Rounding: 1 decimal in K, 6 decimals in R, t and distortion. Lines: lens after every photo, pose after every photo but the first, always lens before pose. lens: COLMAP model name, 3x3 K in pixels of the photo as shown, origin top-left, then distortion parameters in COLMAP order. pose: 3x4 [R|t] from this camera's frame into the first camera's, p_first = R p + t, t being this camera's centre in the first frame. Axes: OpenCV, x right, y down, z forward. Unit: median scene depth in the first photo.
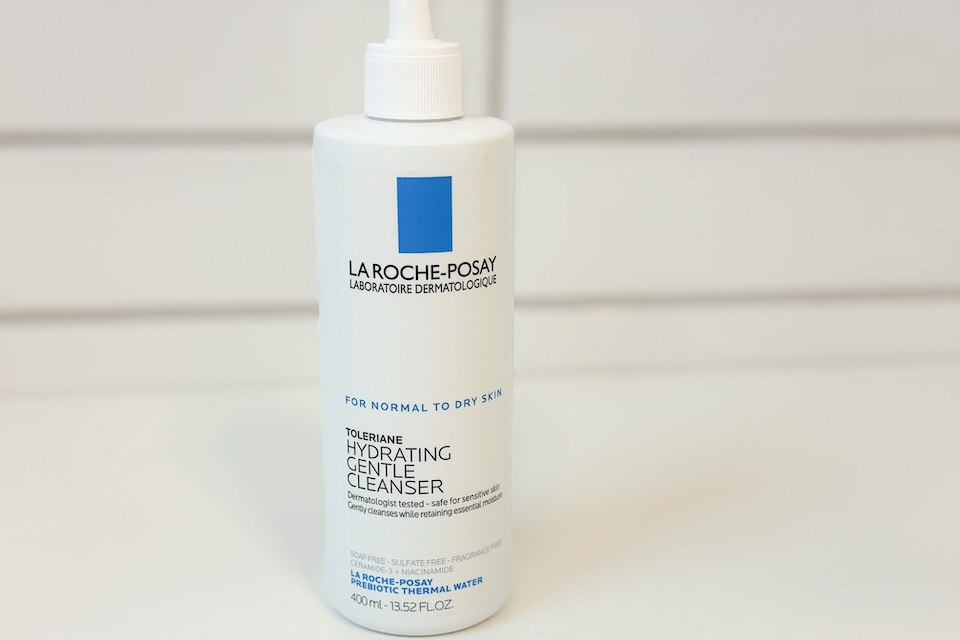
lens RADIAL K [[1377.7, 0, 480.1], [0, 1377.7, 319.7], [0, 0, 1]] dist [0.304014, 0.000000]
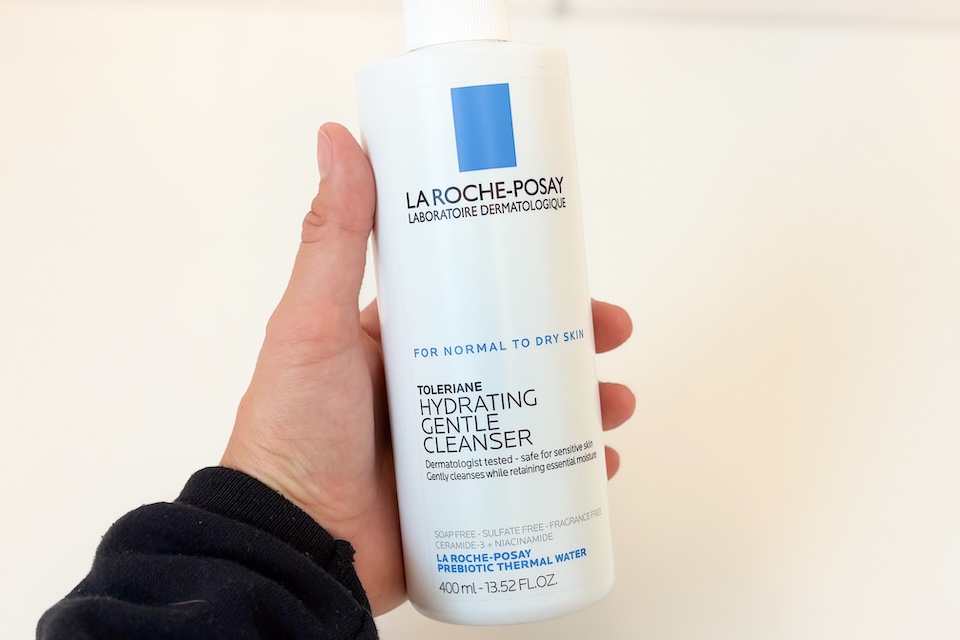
lens RADIAL K [[1377.7, 0, 478.9], [0, 1377.7, 326.5], [0, 0, 1]] dist [0.304014, 0.000000]
pose [[0.994758, -0.101293, 0.013982, -0.066340], [0.101922, 0.971224, -0.215258, 0.240956], [0.008224, 0.215555, 0.976457, 0.114693]]
